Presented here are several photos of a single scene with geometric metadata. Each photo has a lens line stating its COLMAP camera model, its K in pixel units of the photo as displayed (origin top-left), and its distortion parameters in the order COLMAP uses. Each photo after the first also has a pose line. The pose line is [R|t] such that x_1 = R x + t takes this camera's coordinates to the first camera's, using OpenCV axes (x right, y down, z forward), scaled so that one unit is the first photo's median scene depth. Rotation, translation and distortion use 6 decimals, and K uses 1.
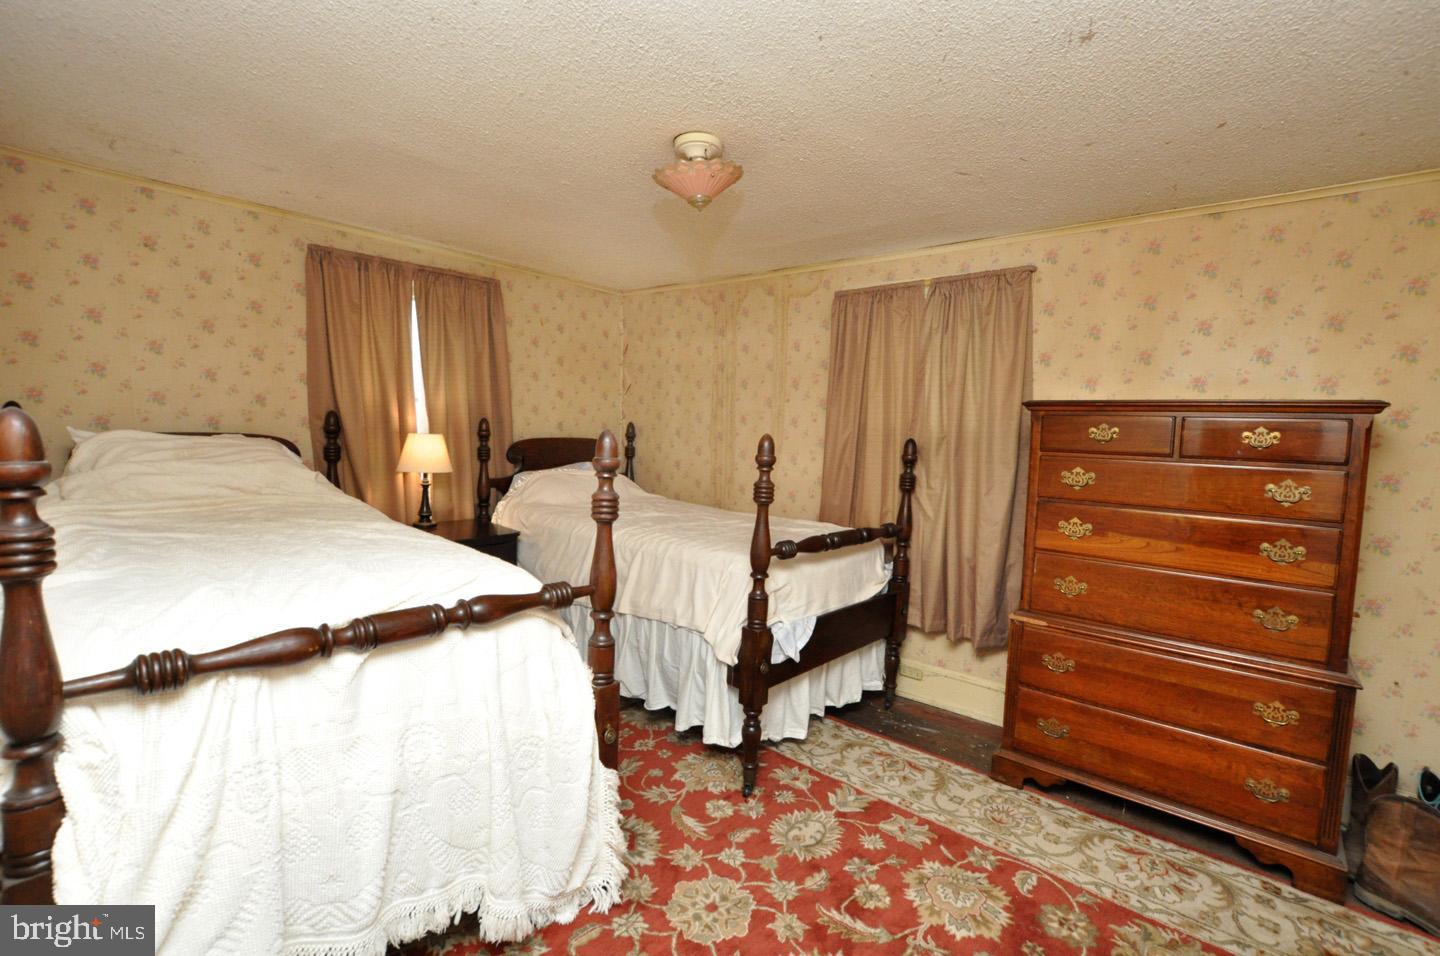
lens RADIAL K [[631.3, 0, 722.9], [0, 631.3, 480.3], [0, 0, 1]] dist [-0.030933, 0.000675]
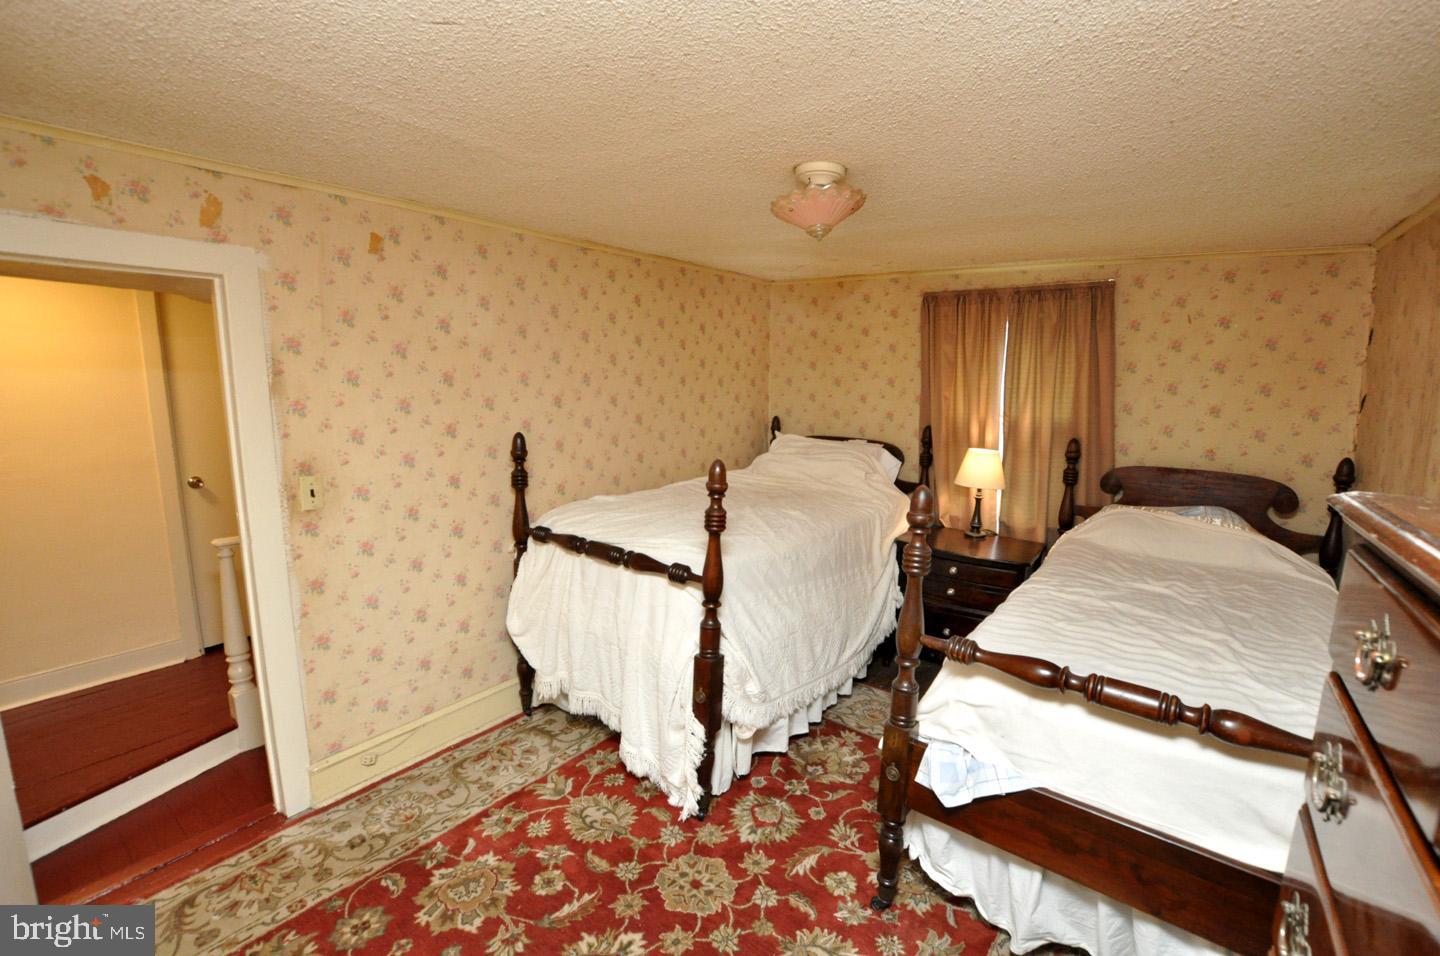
lens RADIAL K [[621.4, 0, 718.4], [0, 621.4, 485.9], [0, 0, 1]] dist [-0.028153, 0.000050]
pose [[0.078221, 0.135535, -0.987680, 0.816443], [-0.113170, 0.985519, 0.126276, -0.147171], [0.990492, 0.101898, 0.092427, 0.705112]]
